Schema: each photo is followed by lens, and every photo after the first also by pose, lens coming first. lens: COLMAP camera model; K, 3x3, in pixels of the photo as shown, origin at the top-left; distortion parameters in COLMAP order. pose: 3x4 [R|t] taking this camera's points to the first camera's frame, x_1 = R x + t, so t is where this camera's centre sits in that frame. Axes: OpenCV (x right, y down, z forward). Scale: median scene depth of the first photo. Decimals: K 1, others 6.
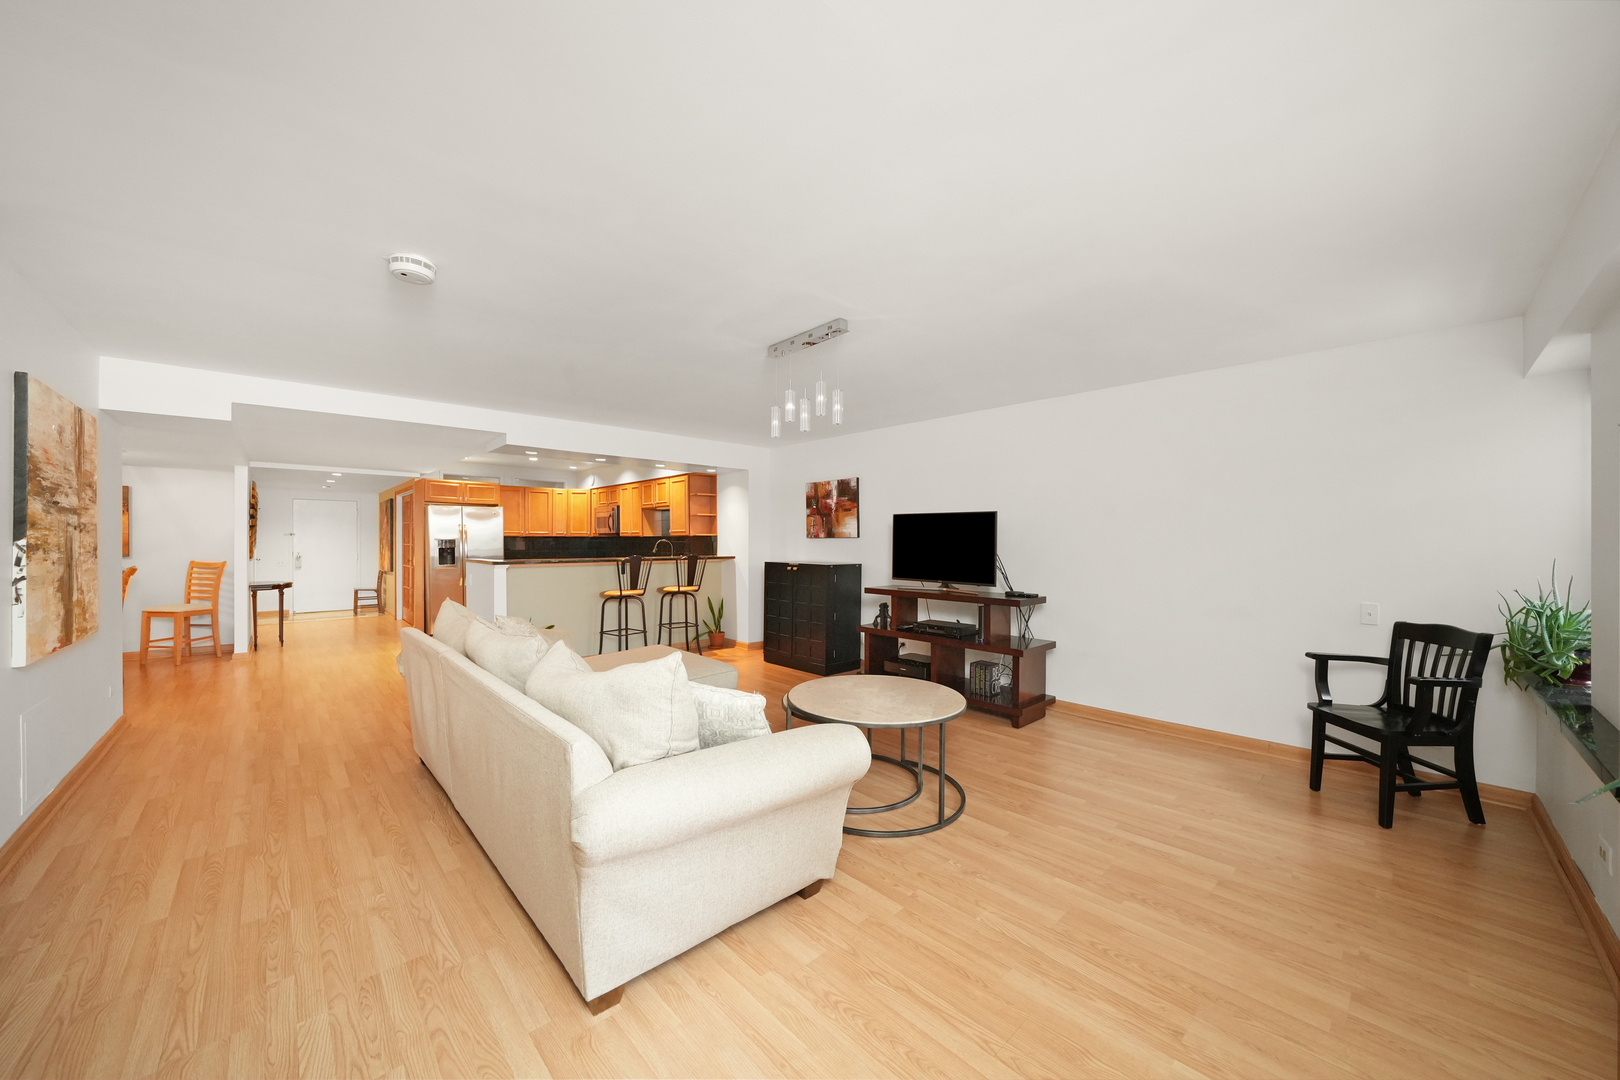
lens RADIAL K [[574.4, 0, 814.3], [0, 574.4, 535.6], [0, 0, 1]] dist [-0.011024, 0.000385]
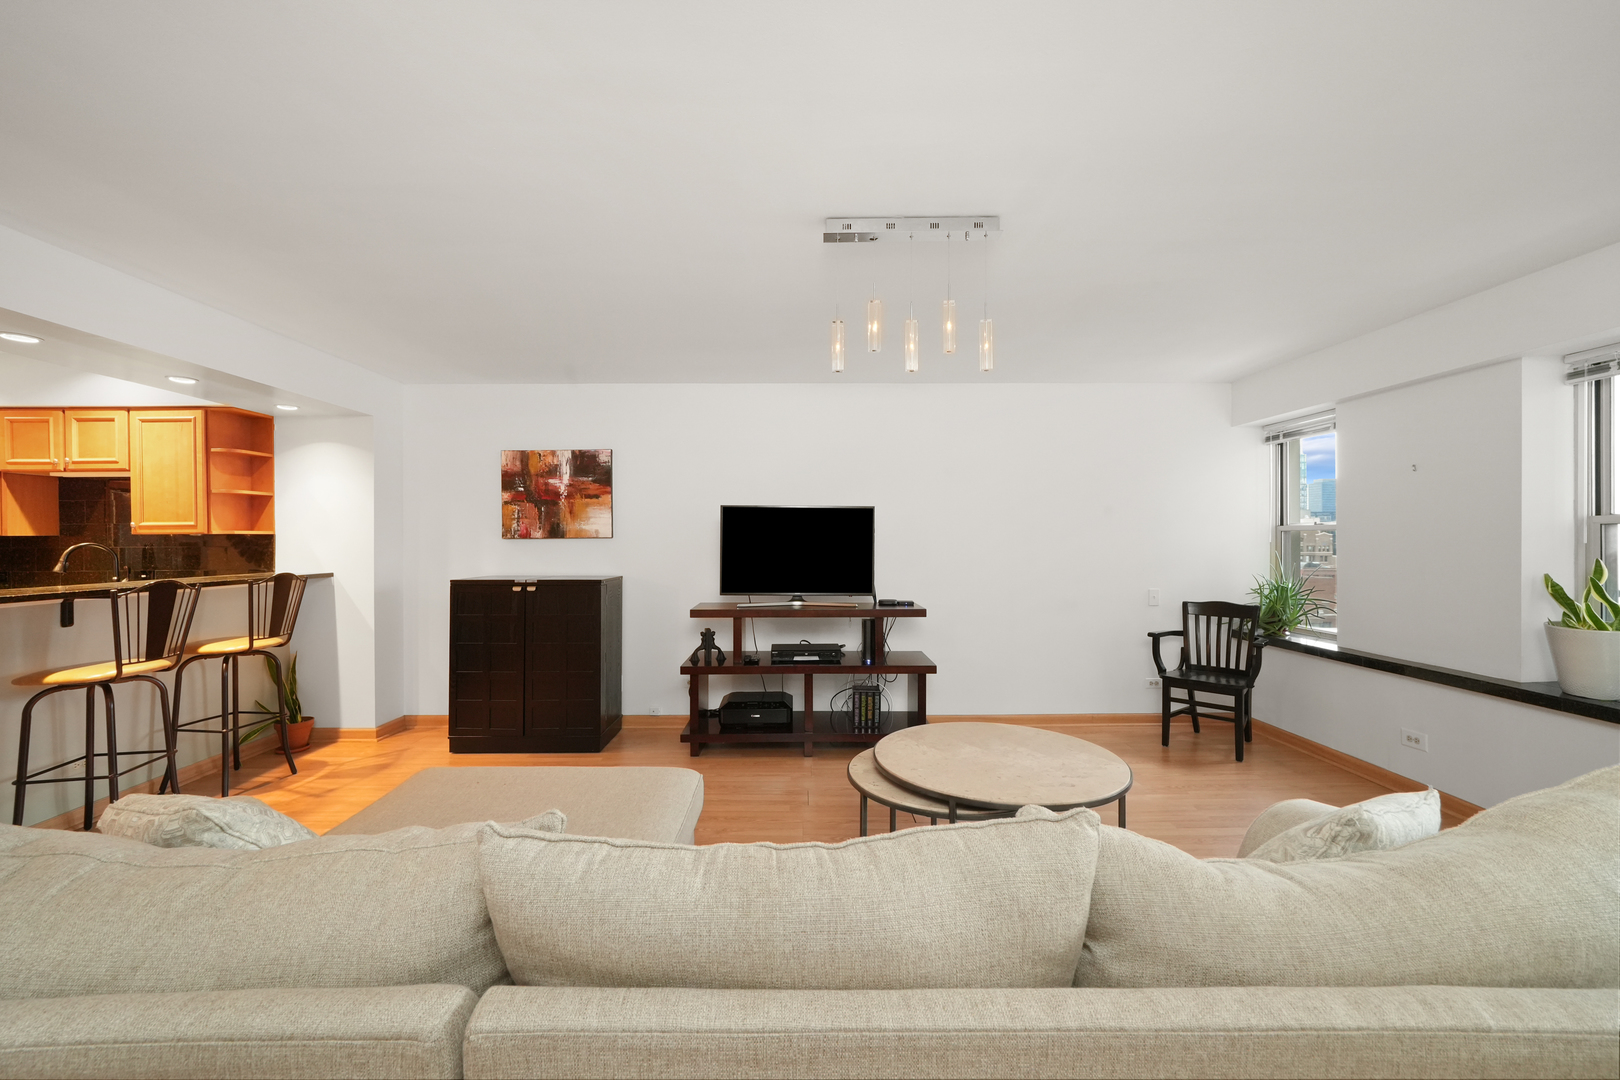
lens RADIAL K [[642.4, 0, 811.9], [0, 642.4, 541.3], [0, 0, 1]] dist [-0.003315, -0.000196]
pose [[0.684496, -0.005687, 0.728995, -0.301262], [-0.001698, 0.999954, 0.009396, 0.000121], [-0.729015, -0.007669, 0.684455, 0.289070]]
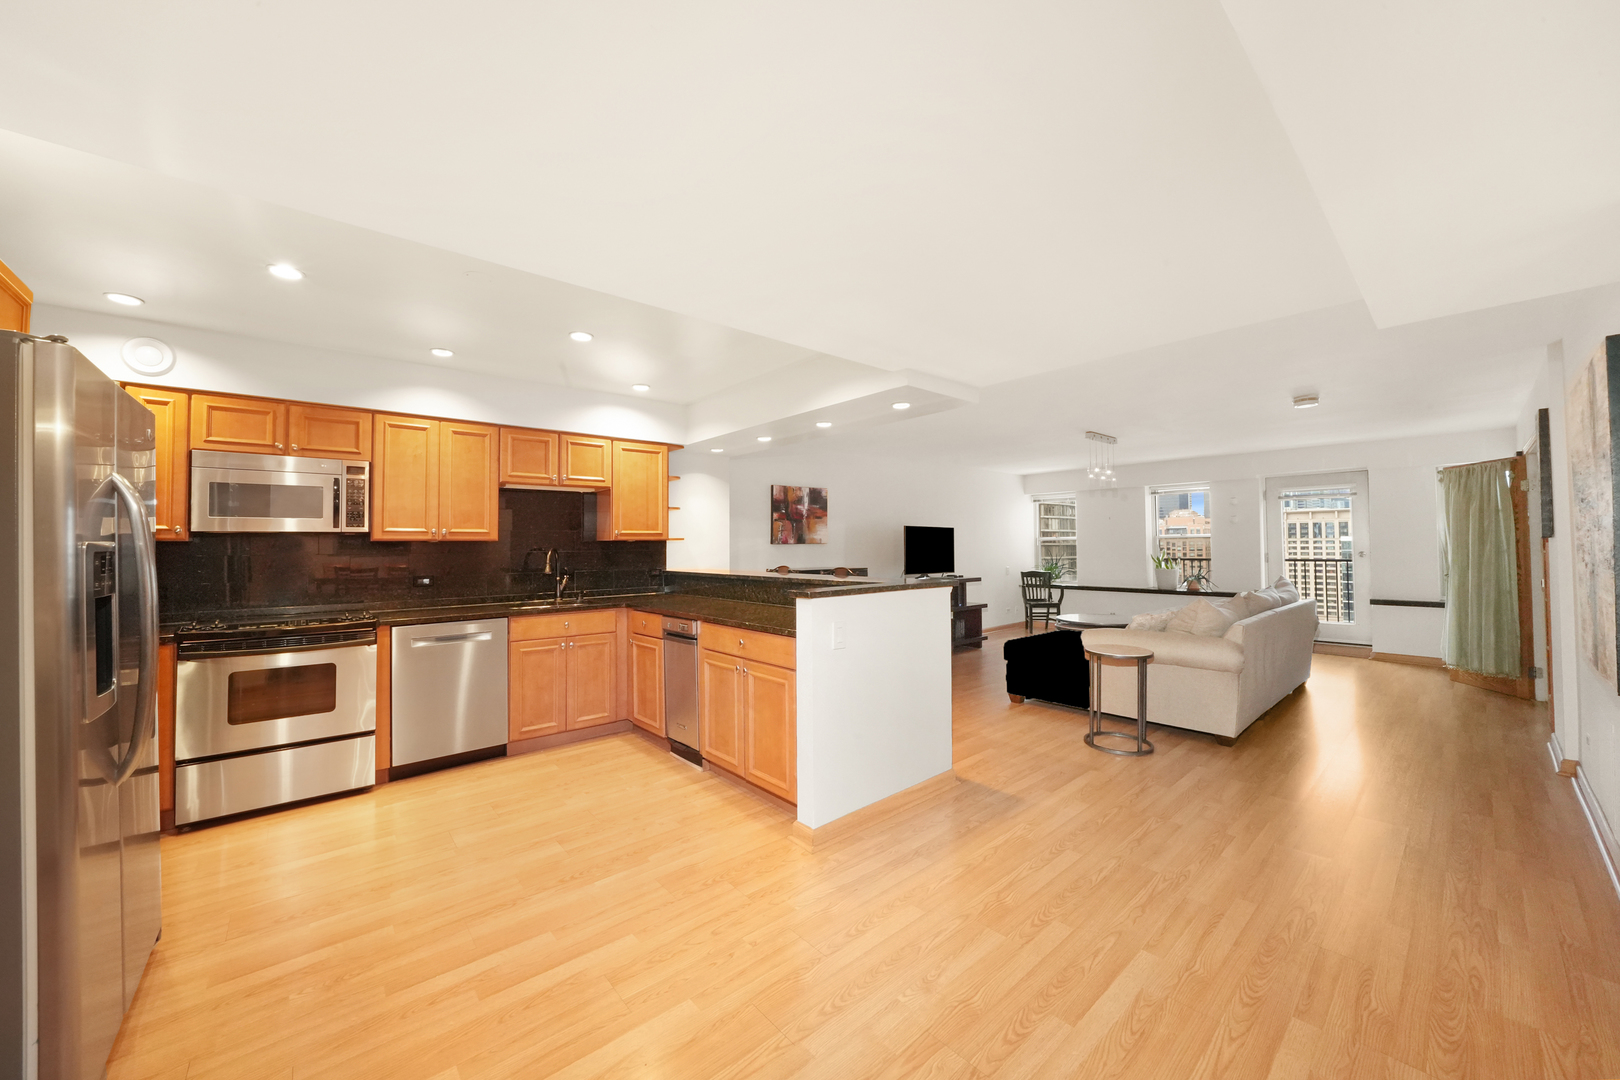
lens RADIAL K [[576.6, 0, 800.6], [0, 576.6, 531.2], [0, 0, 1]] dist [-0.024701, 0.002946]
pose [[0.063560, 0.023028, 0.997712, -0.970099], [-0.000664, 0.999734, -0.023033, 0.005065], [-0.997978, 0.000802, 0.063559, 0.928384]]
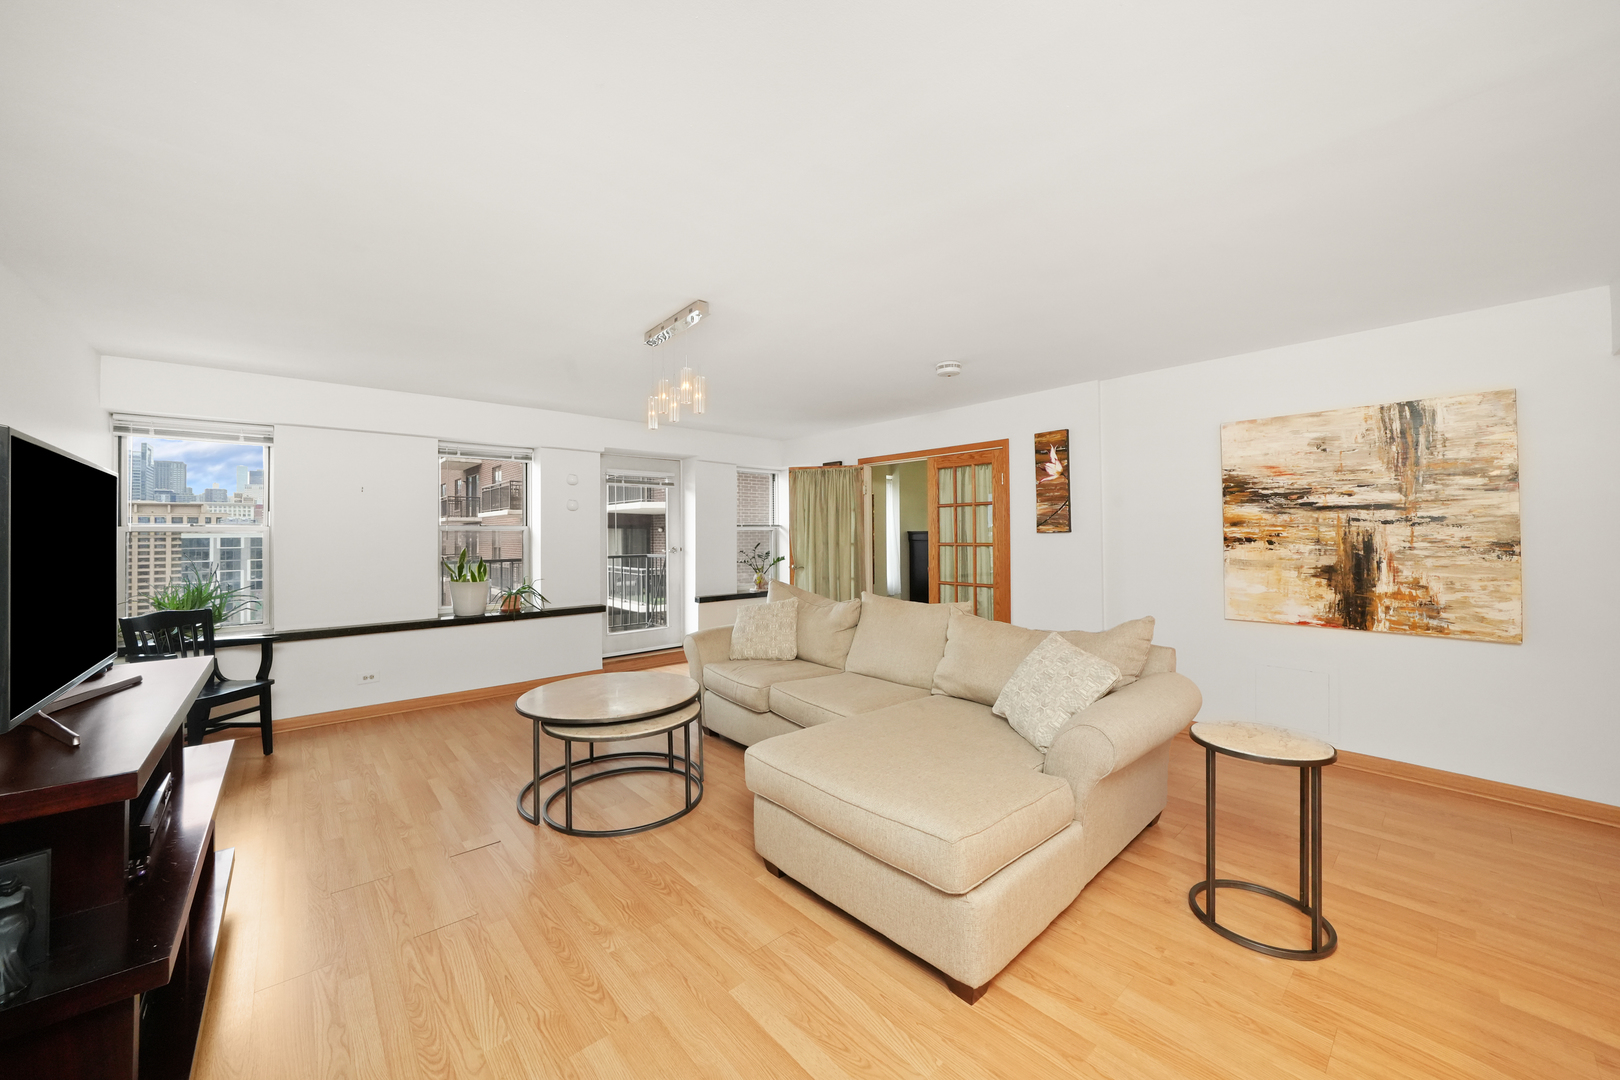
lens RADIAL K [[605.9, 0, 795.8], [0, 605.9, 510.1], [0, 0, 1]] dist [-0.017944, 0.003302]
pose [[-0.998410, 0.009419, 0.055577, -0.132479], [0.006775, 0.998845, -0.047565, 0.005031], [-0.055960, -0.047112, -0.997321, 0.972193]]
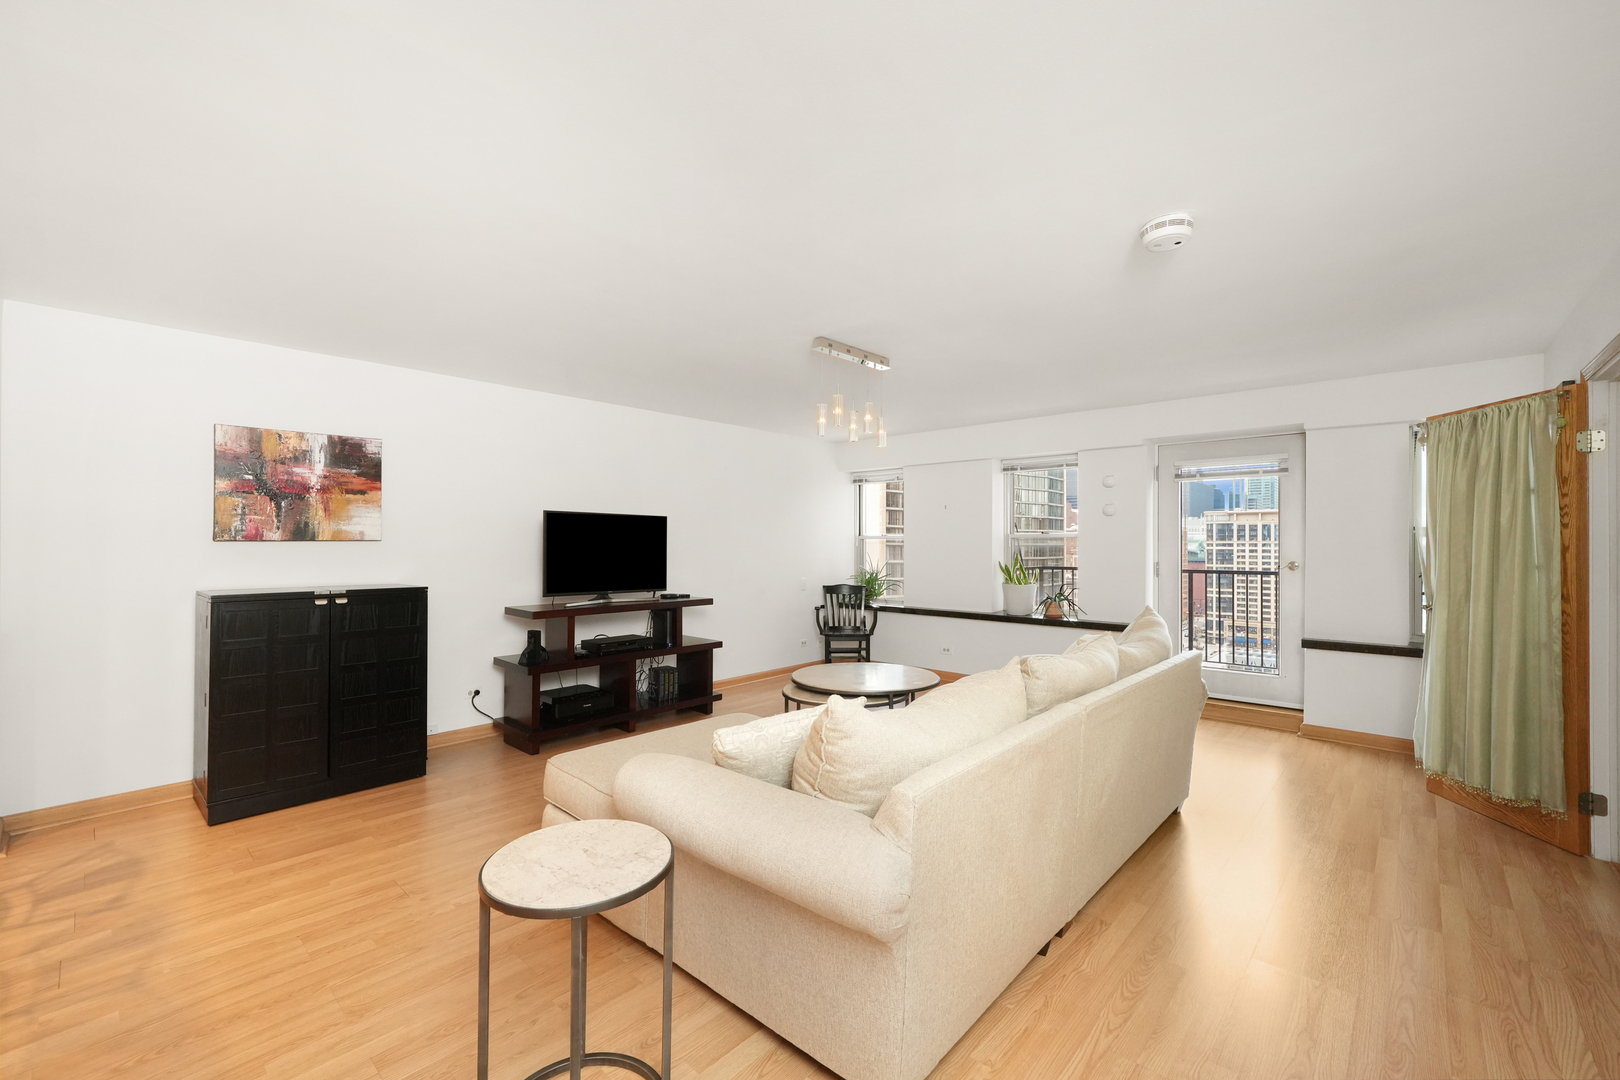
lens RADIAL K [[651.6, 0, 796.1], [0, 651.6, 541.1], [0, 0, 1]] dist [0.000291, 0.001099]
pose [[-0.048341, 0.002021, 0.998829, -0.588636], [-0.009809, 0.999949, -0.002498, 0.001249], [-0.998783, -0.009918, -0.048319, 0.570621]]
